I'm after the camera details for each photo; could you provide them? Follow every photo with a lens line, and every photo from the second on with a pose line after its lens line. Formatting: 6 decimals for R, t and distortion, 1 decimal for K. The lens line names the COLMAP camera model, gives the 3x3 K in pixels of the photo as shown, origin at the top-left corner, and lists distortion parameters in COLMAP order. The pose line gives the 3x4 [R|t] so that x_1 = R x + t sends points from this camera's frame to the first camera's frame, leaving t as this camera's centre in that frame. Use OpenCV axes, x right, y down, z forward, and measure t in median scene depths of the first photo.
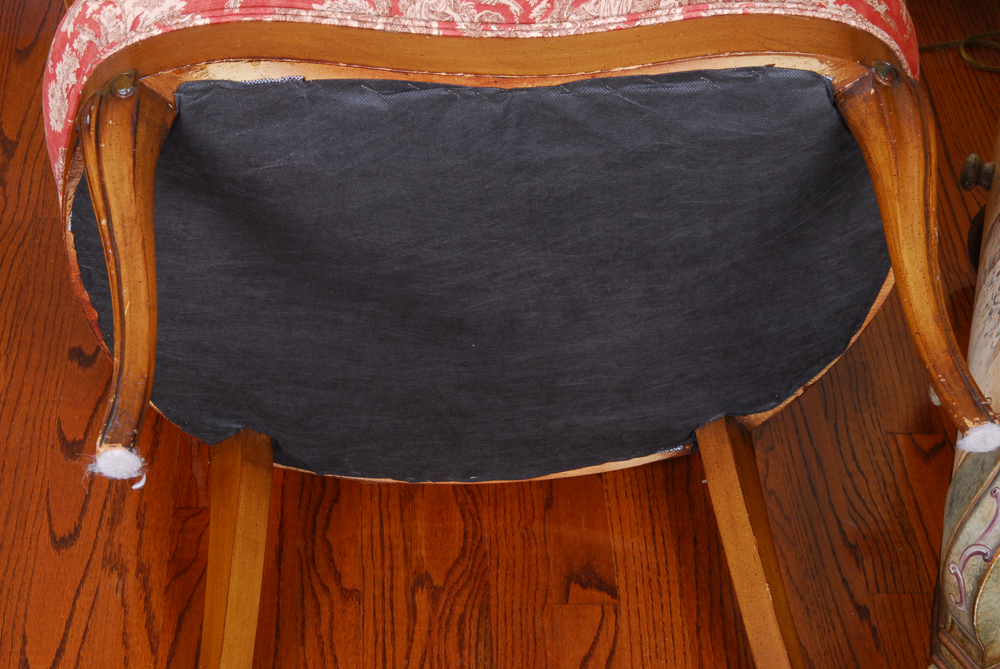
lens RADIAL K [[1924.1, 0, 500.0], [0, 1924.1, 334.5], [0, 0, 1]] dist [-0.055818, 0.228801]
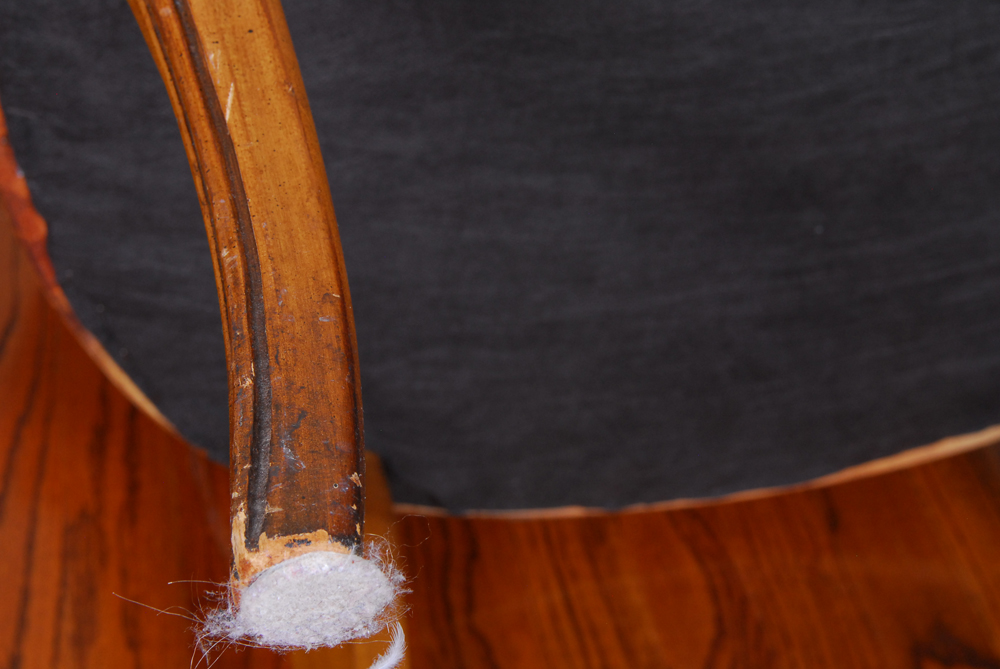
lens RADIAL K [[1924.1, 0, 500.0], [0, 1924.1, 334.5], [0, 0, 1]] dist [-0.055818, 0.228801]
pose [[0.992231, -0.094149, 0.081322, -0.146247], [0.093714, 0.995557, 0.009158, 0.021810], [-0.081823, -0.001466, 0.996646, 0.549133]]
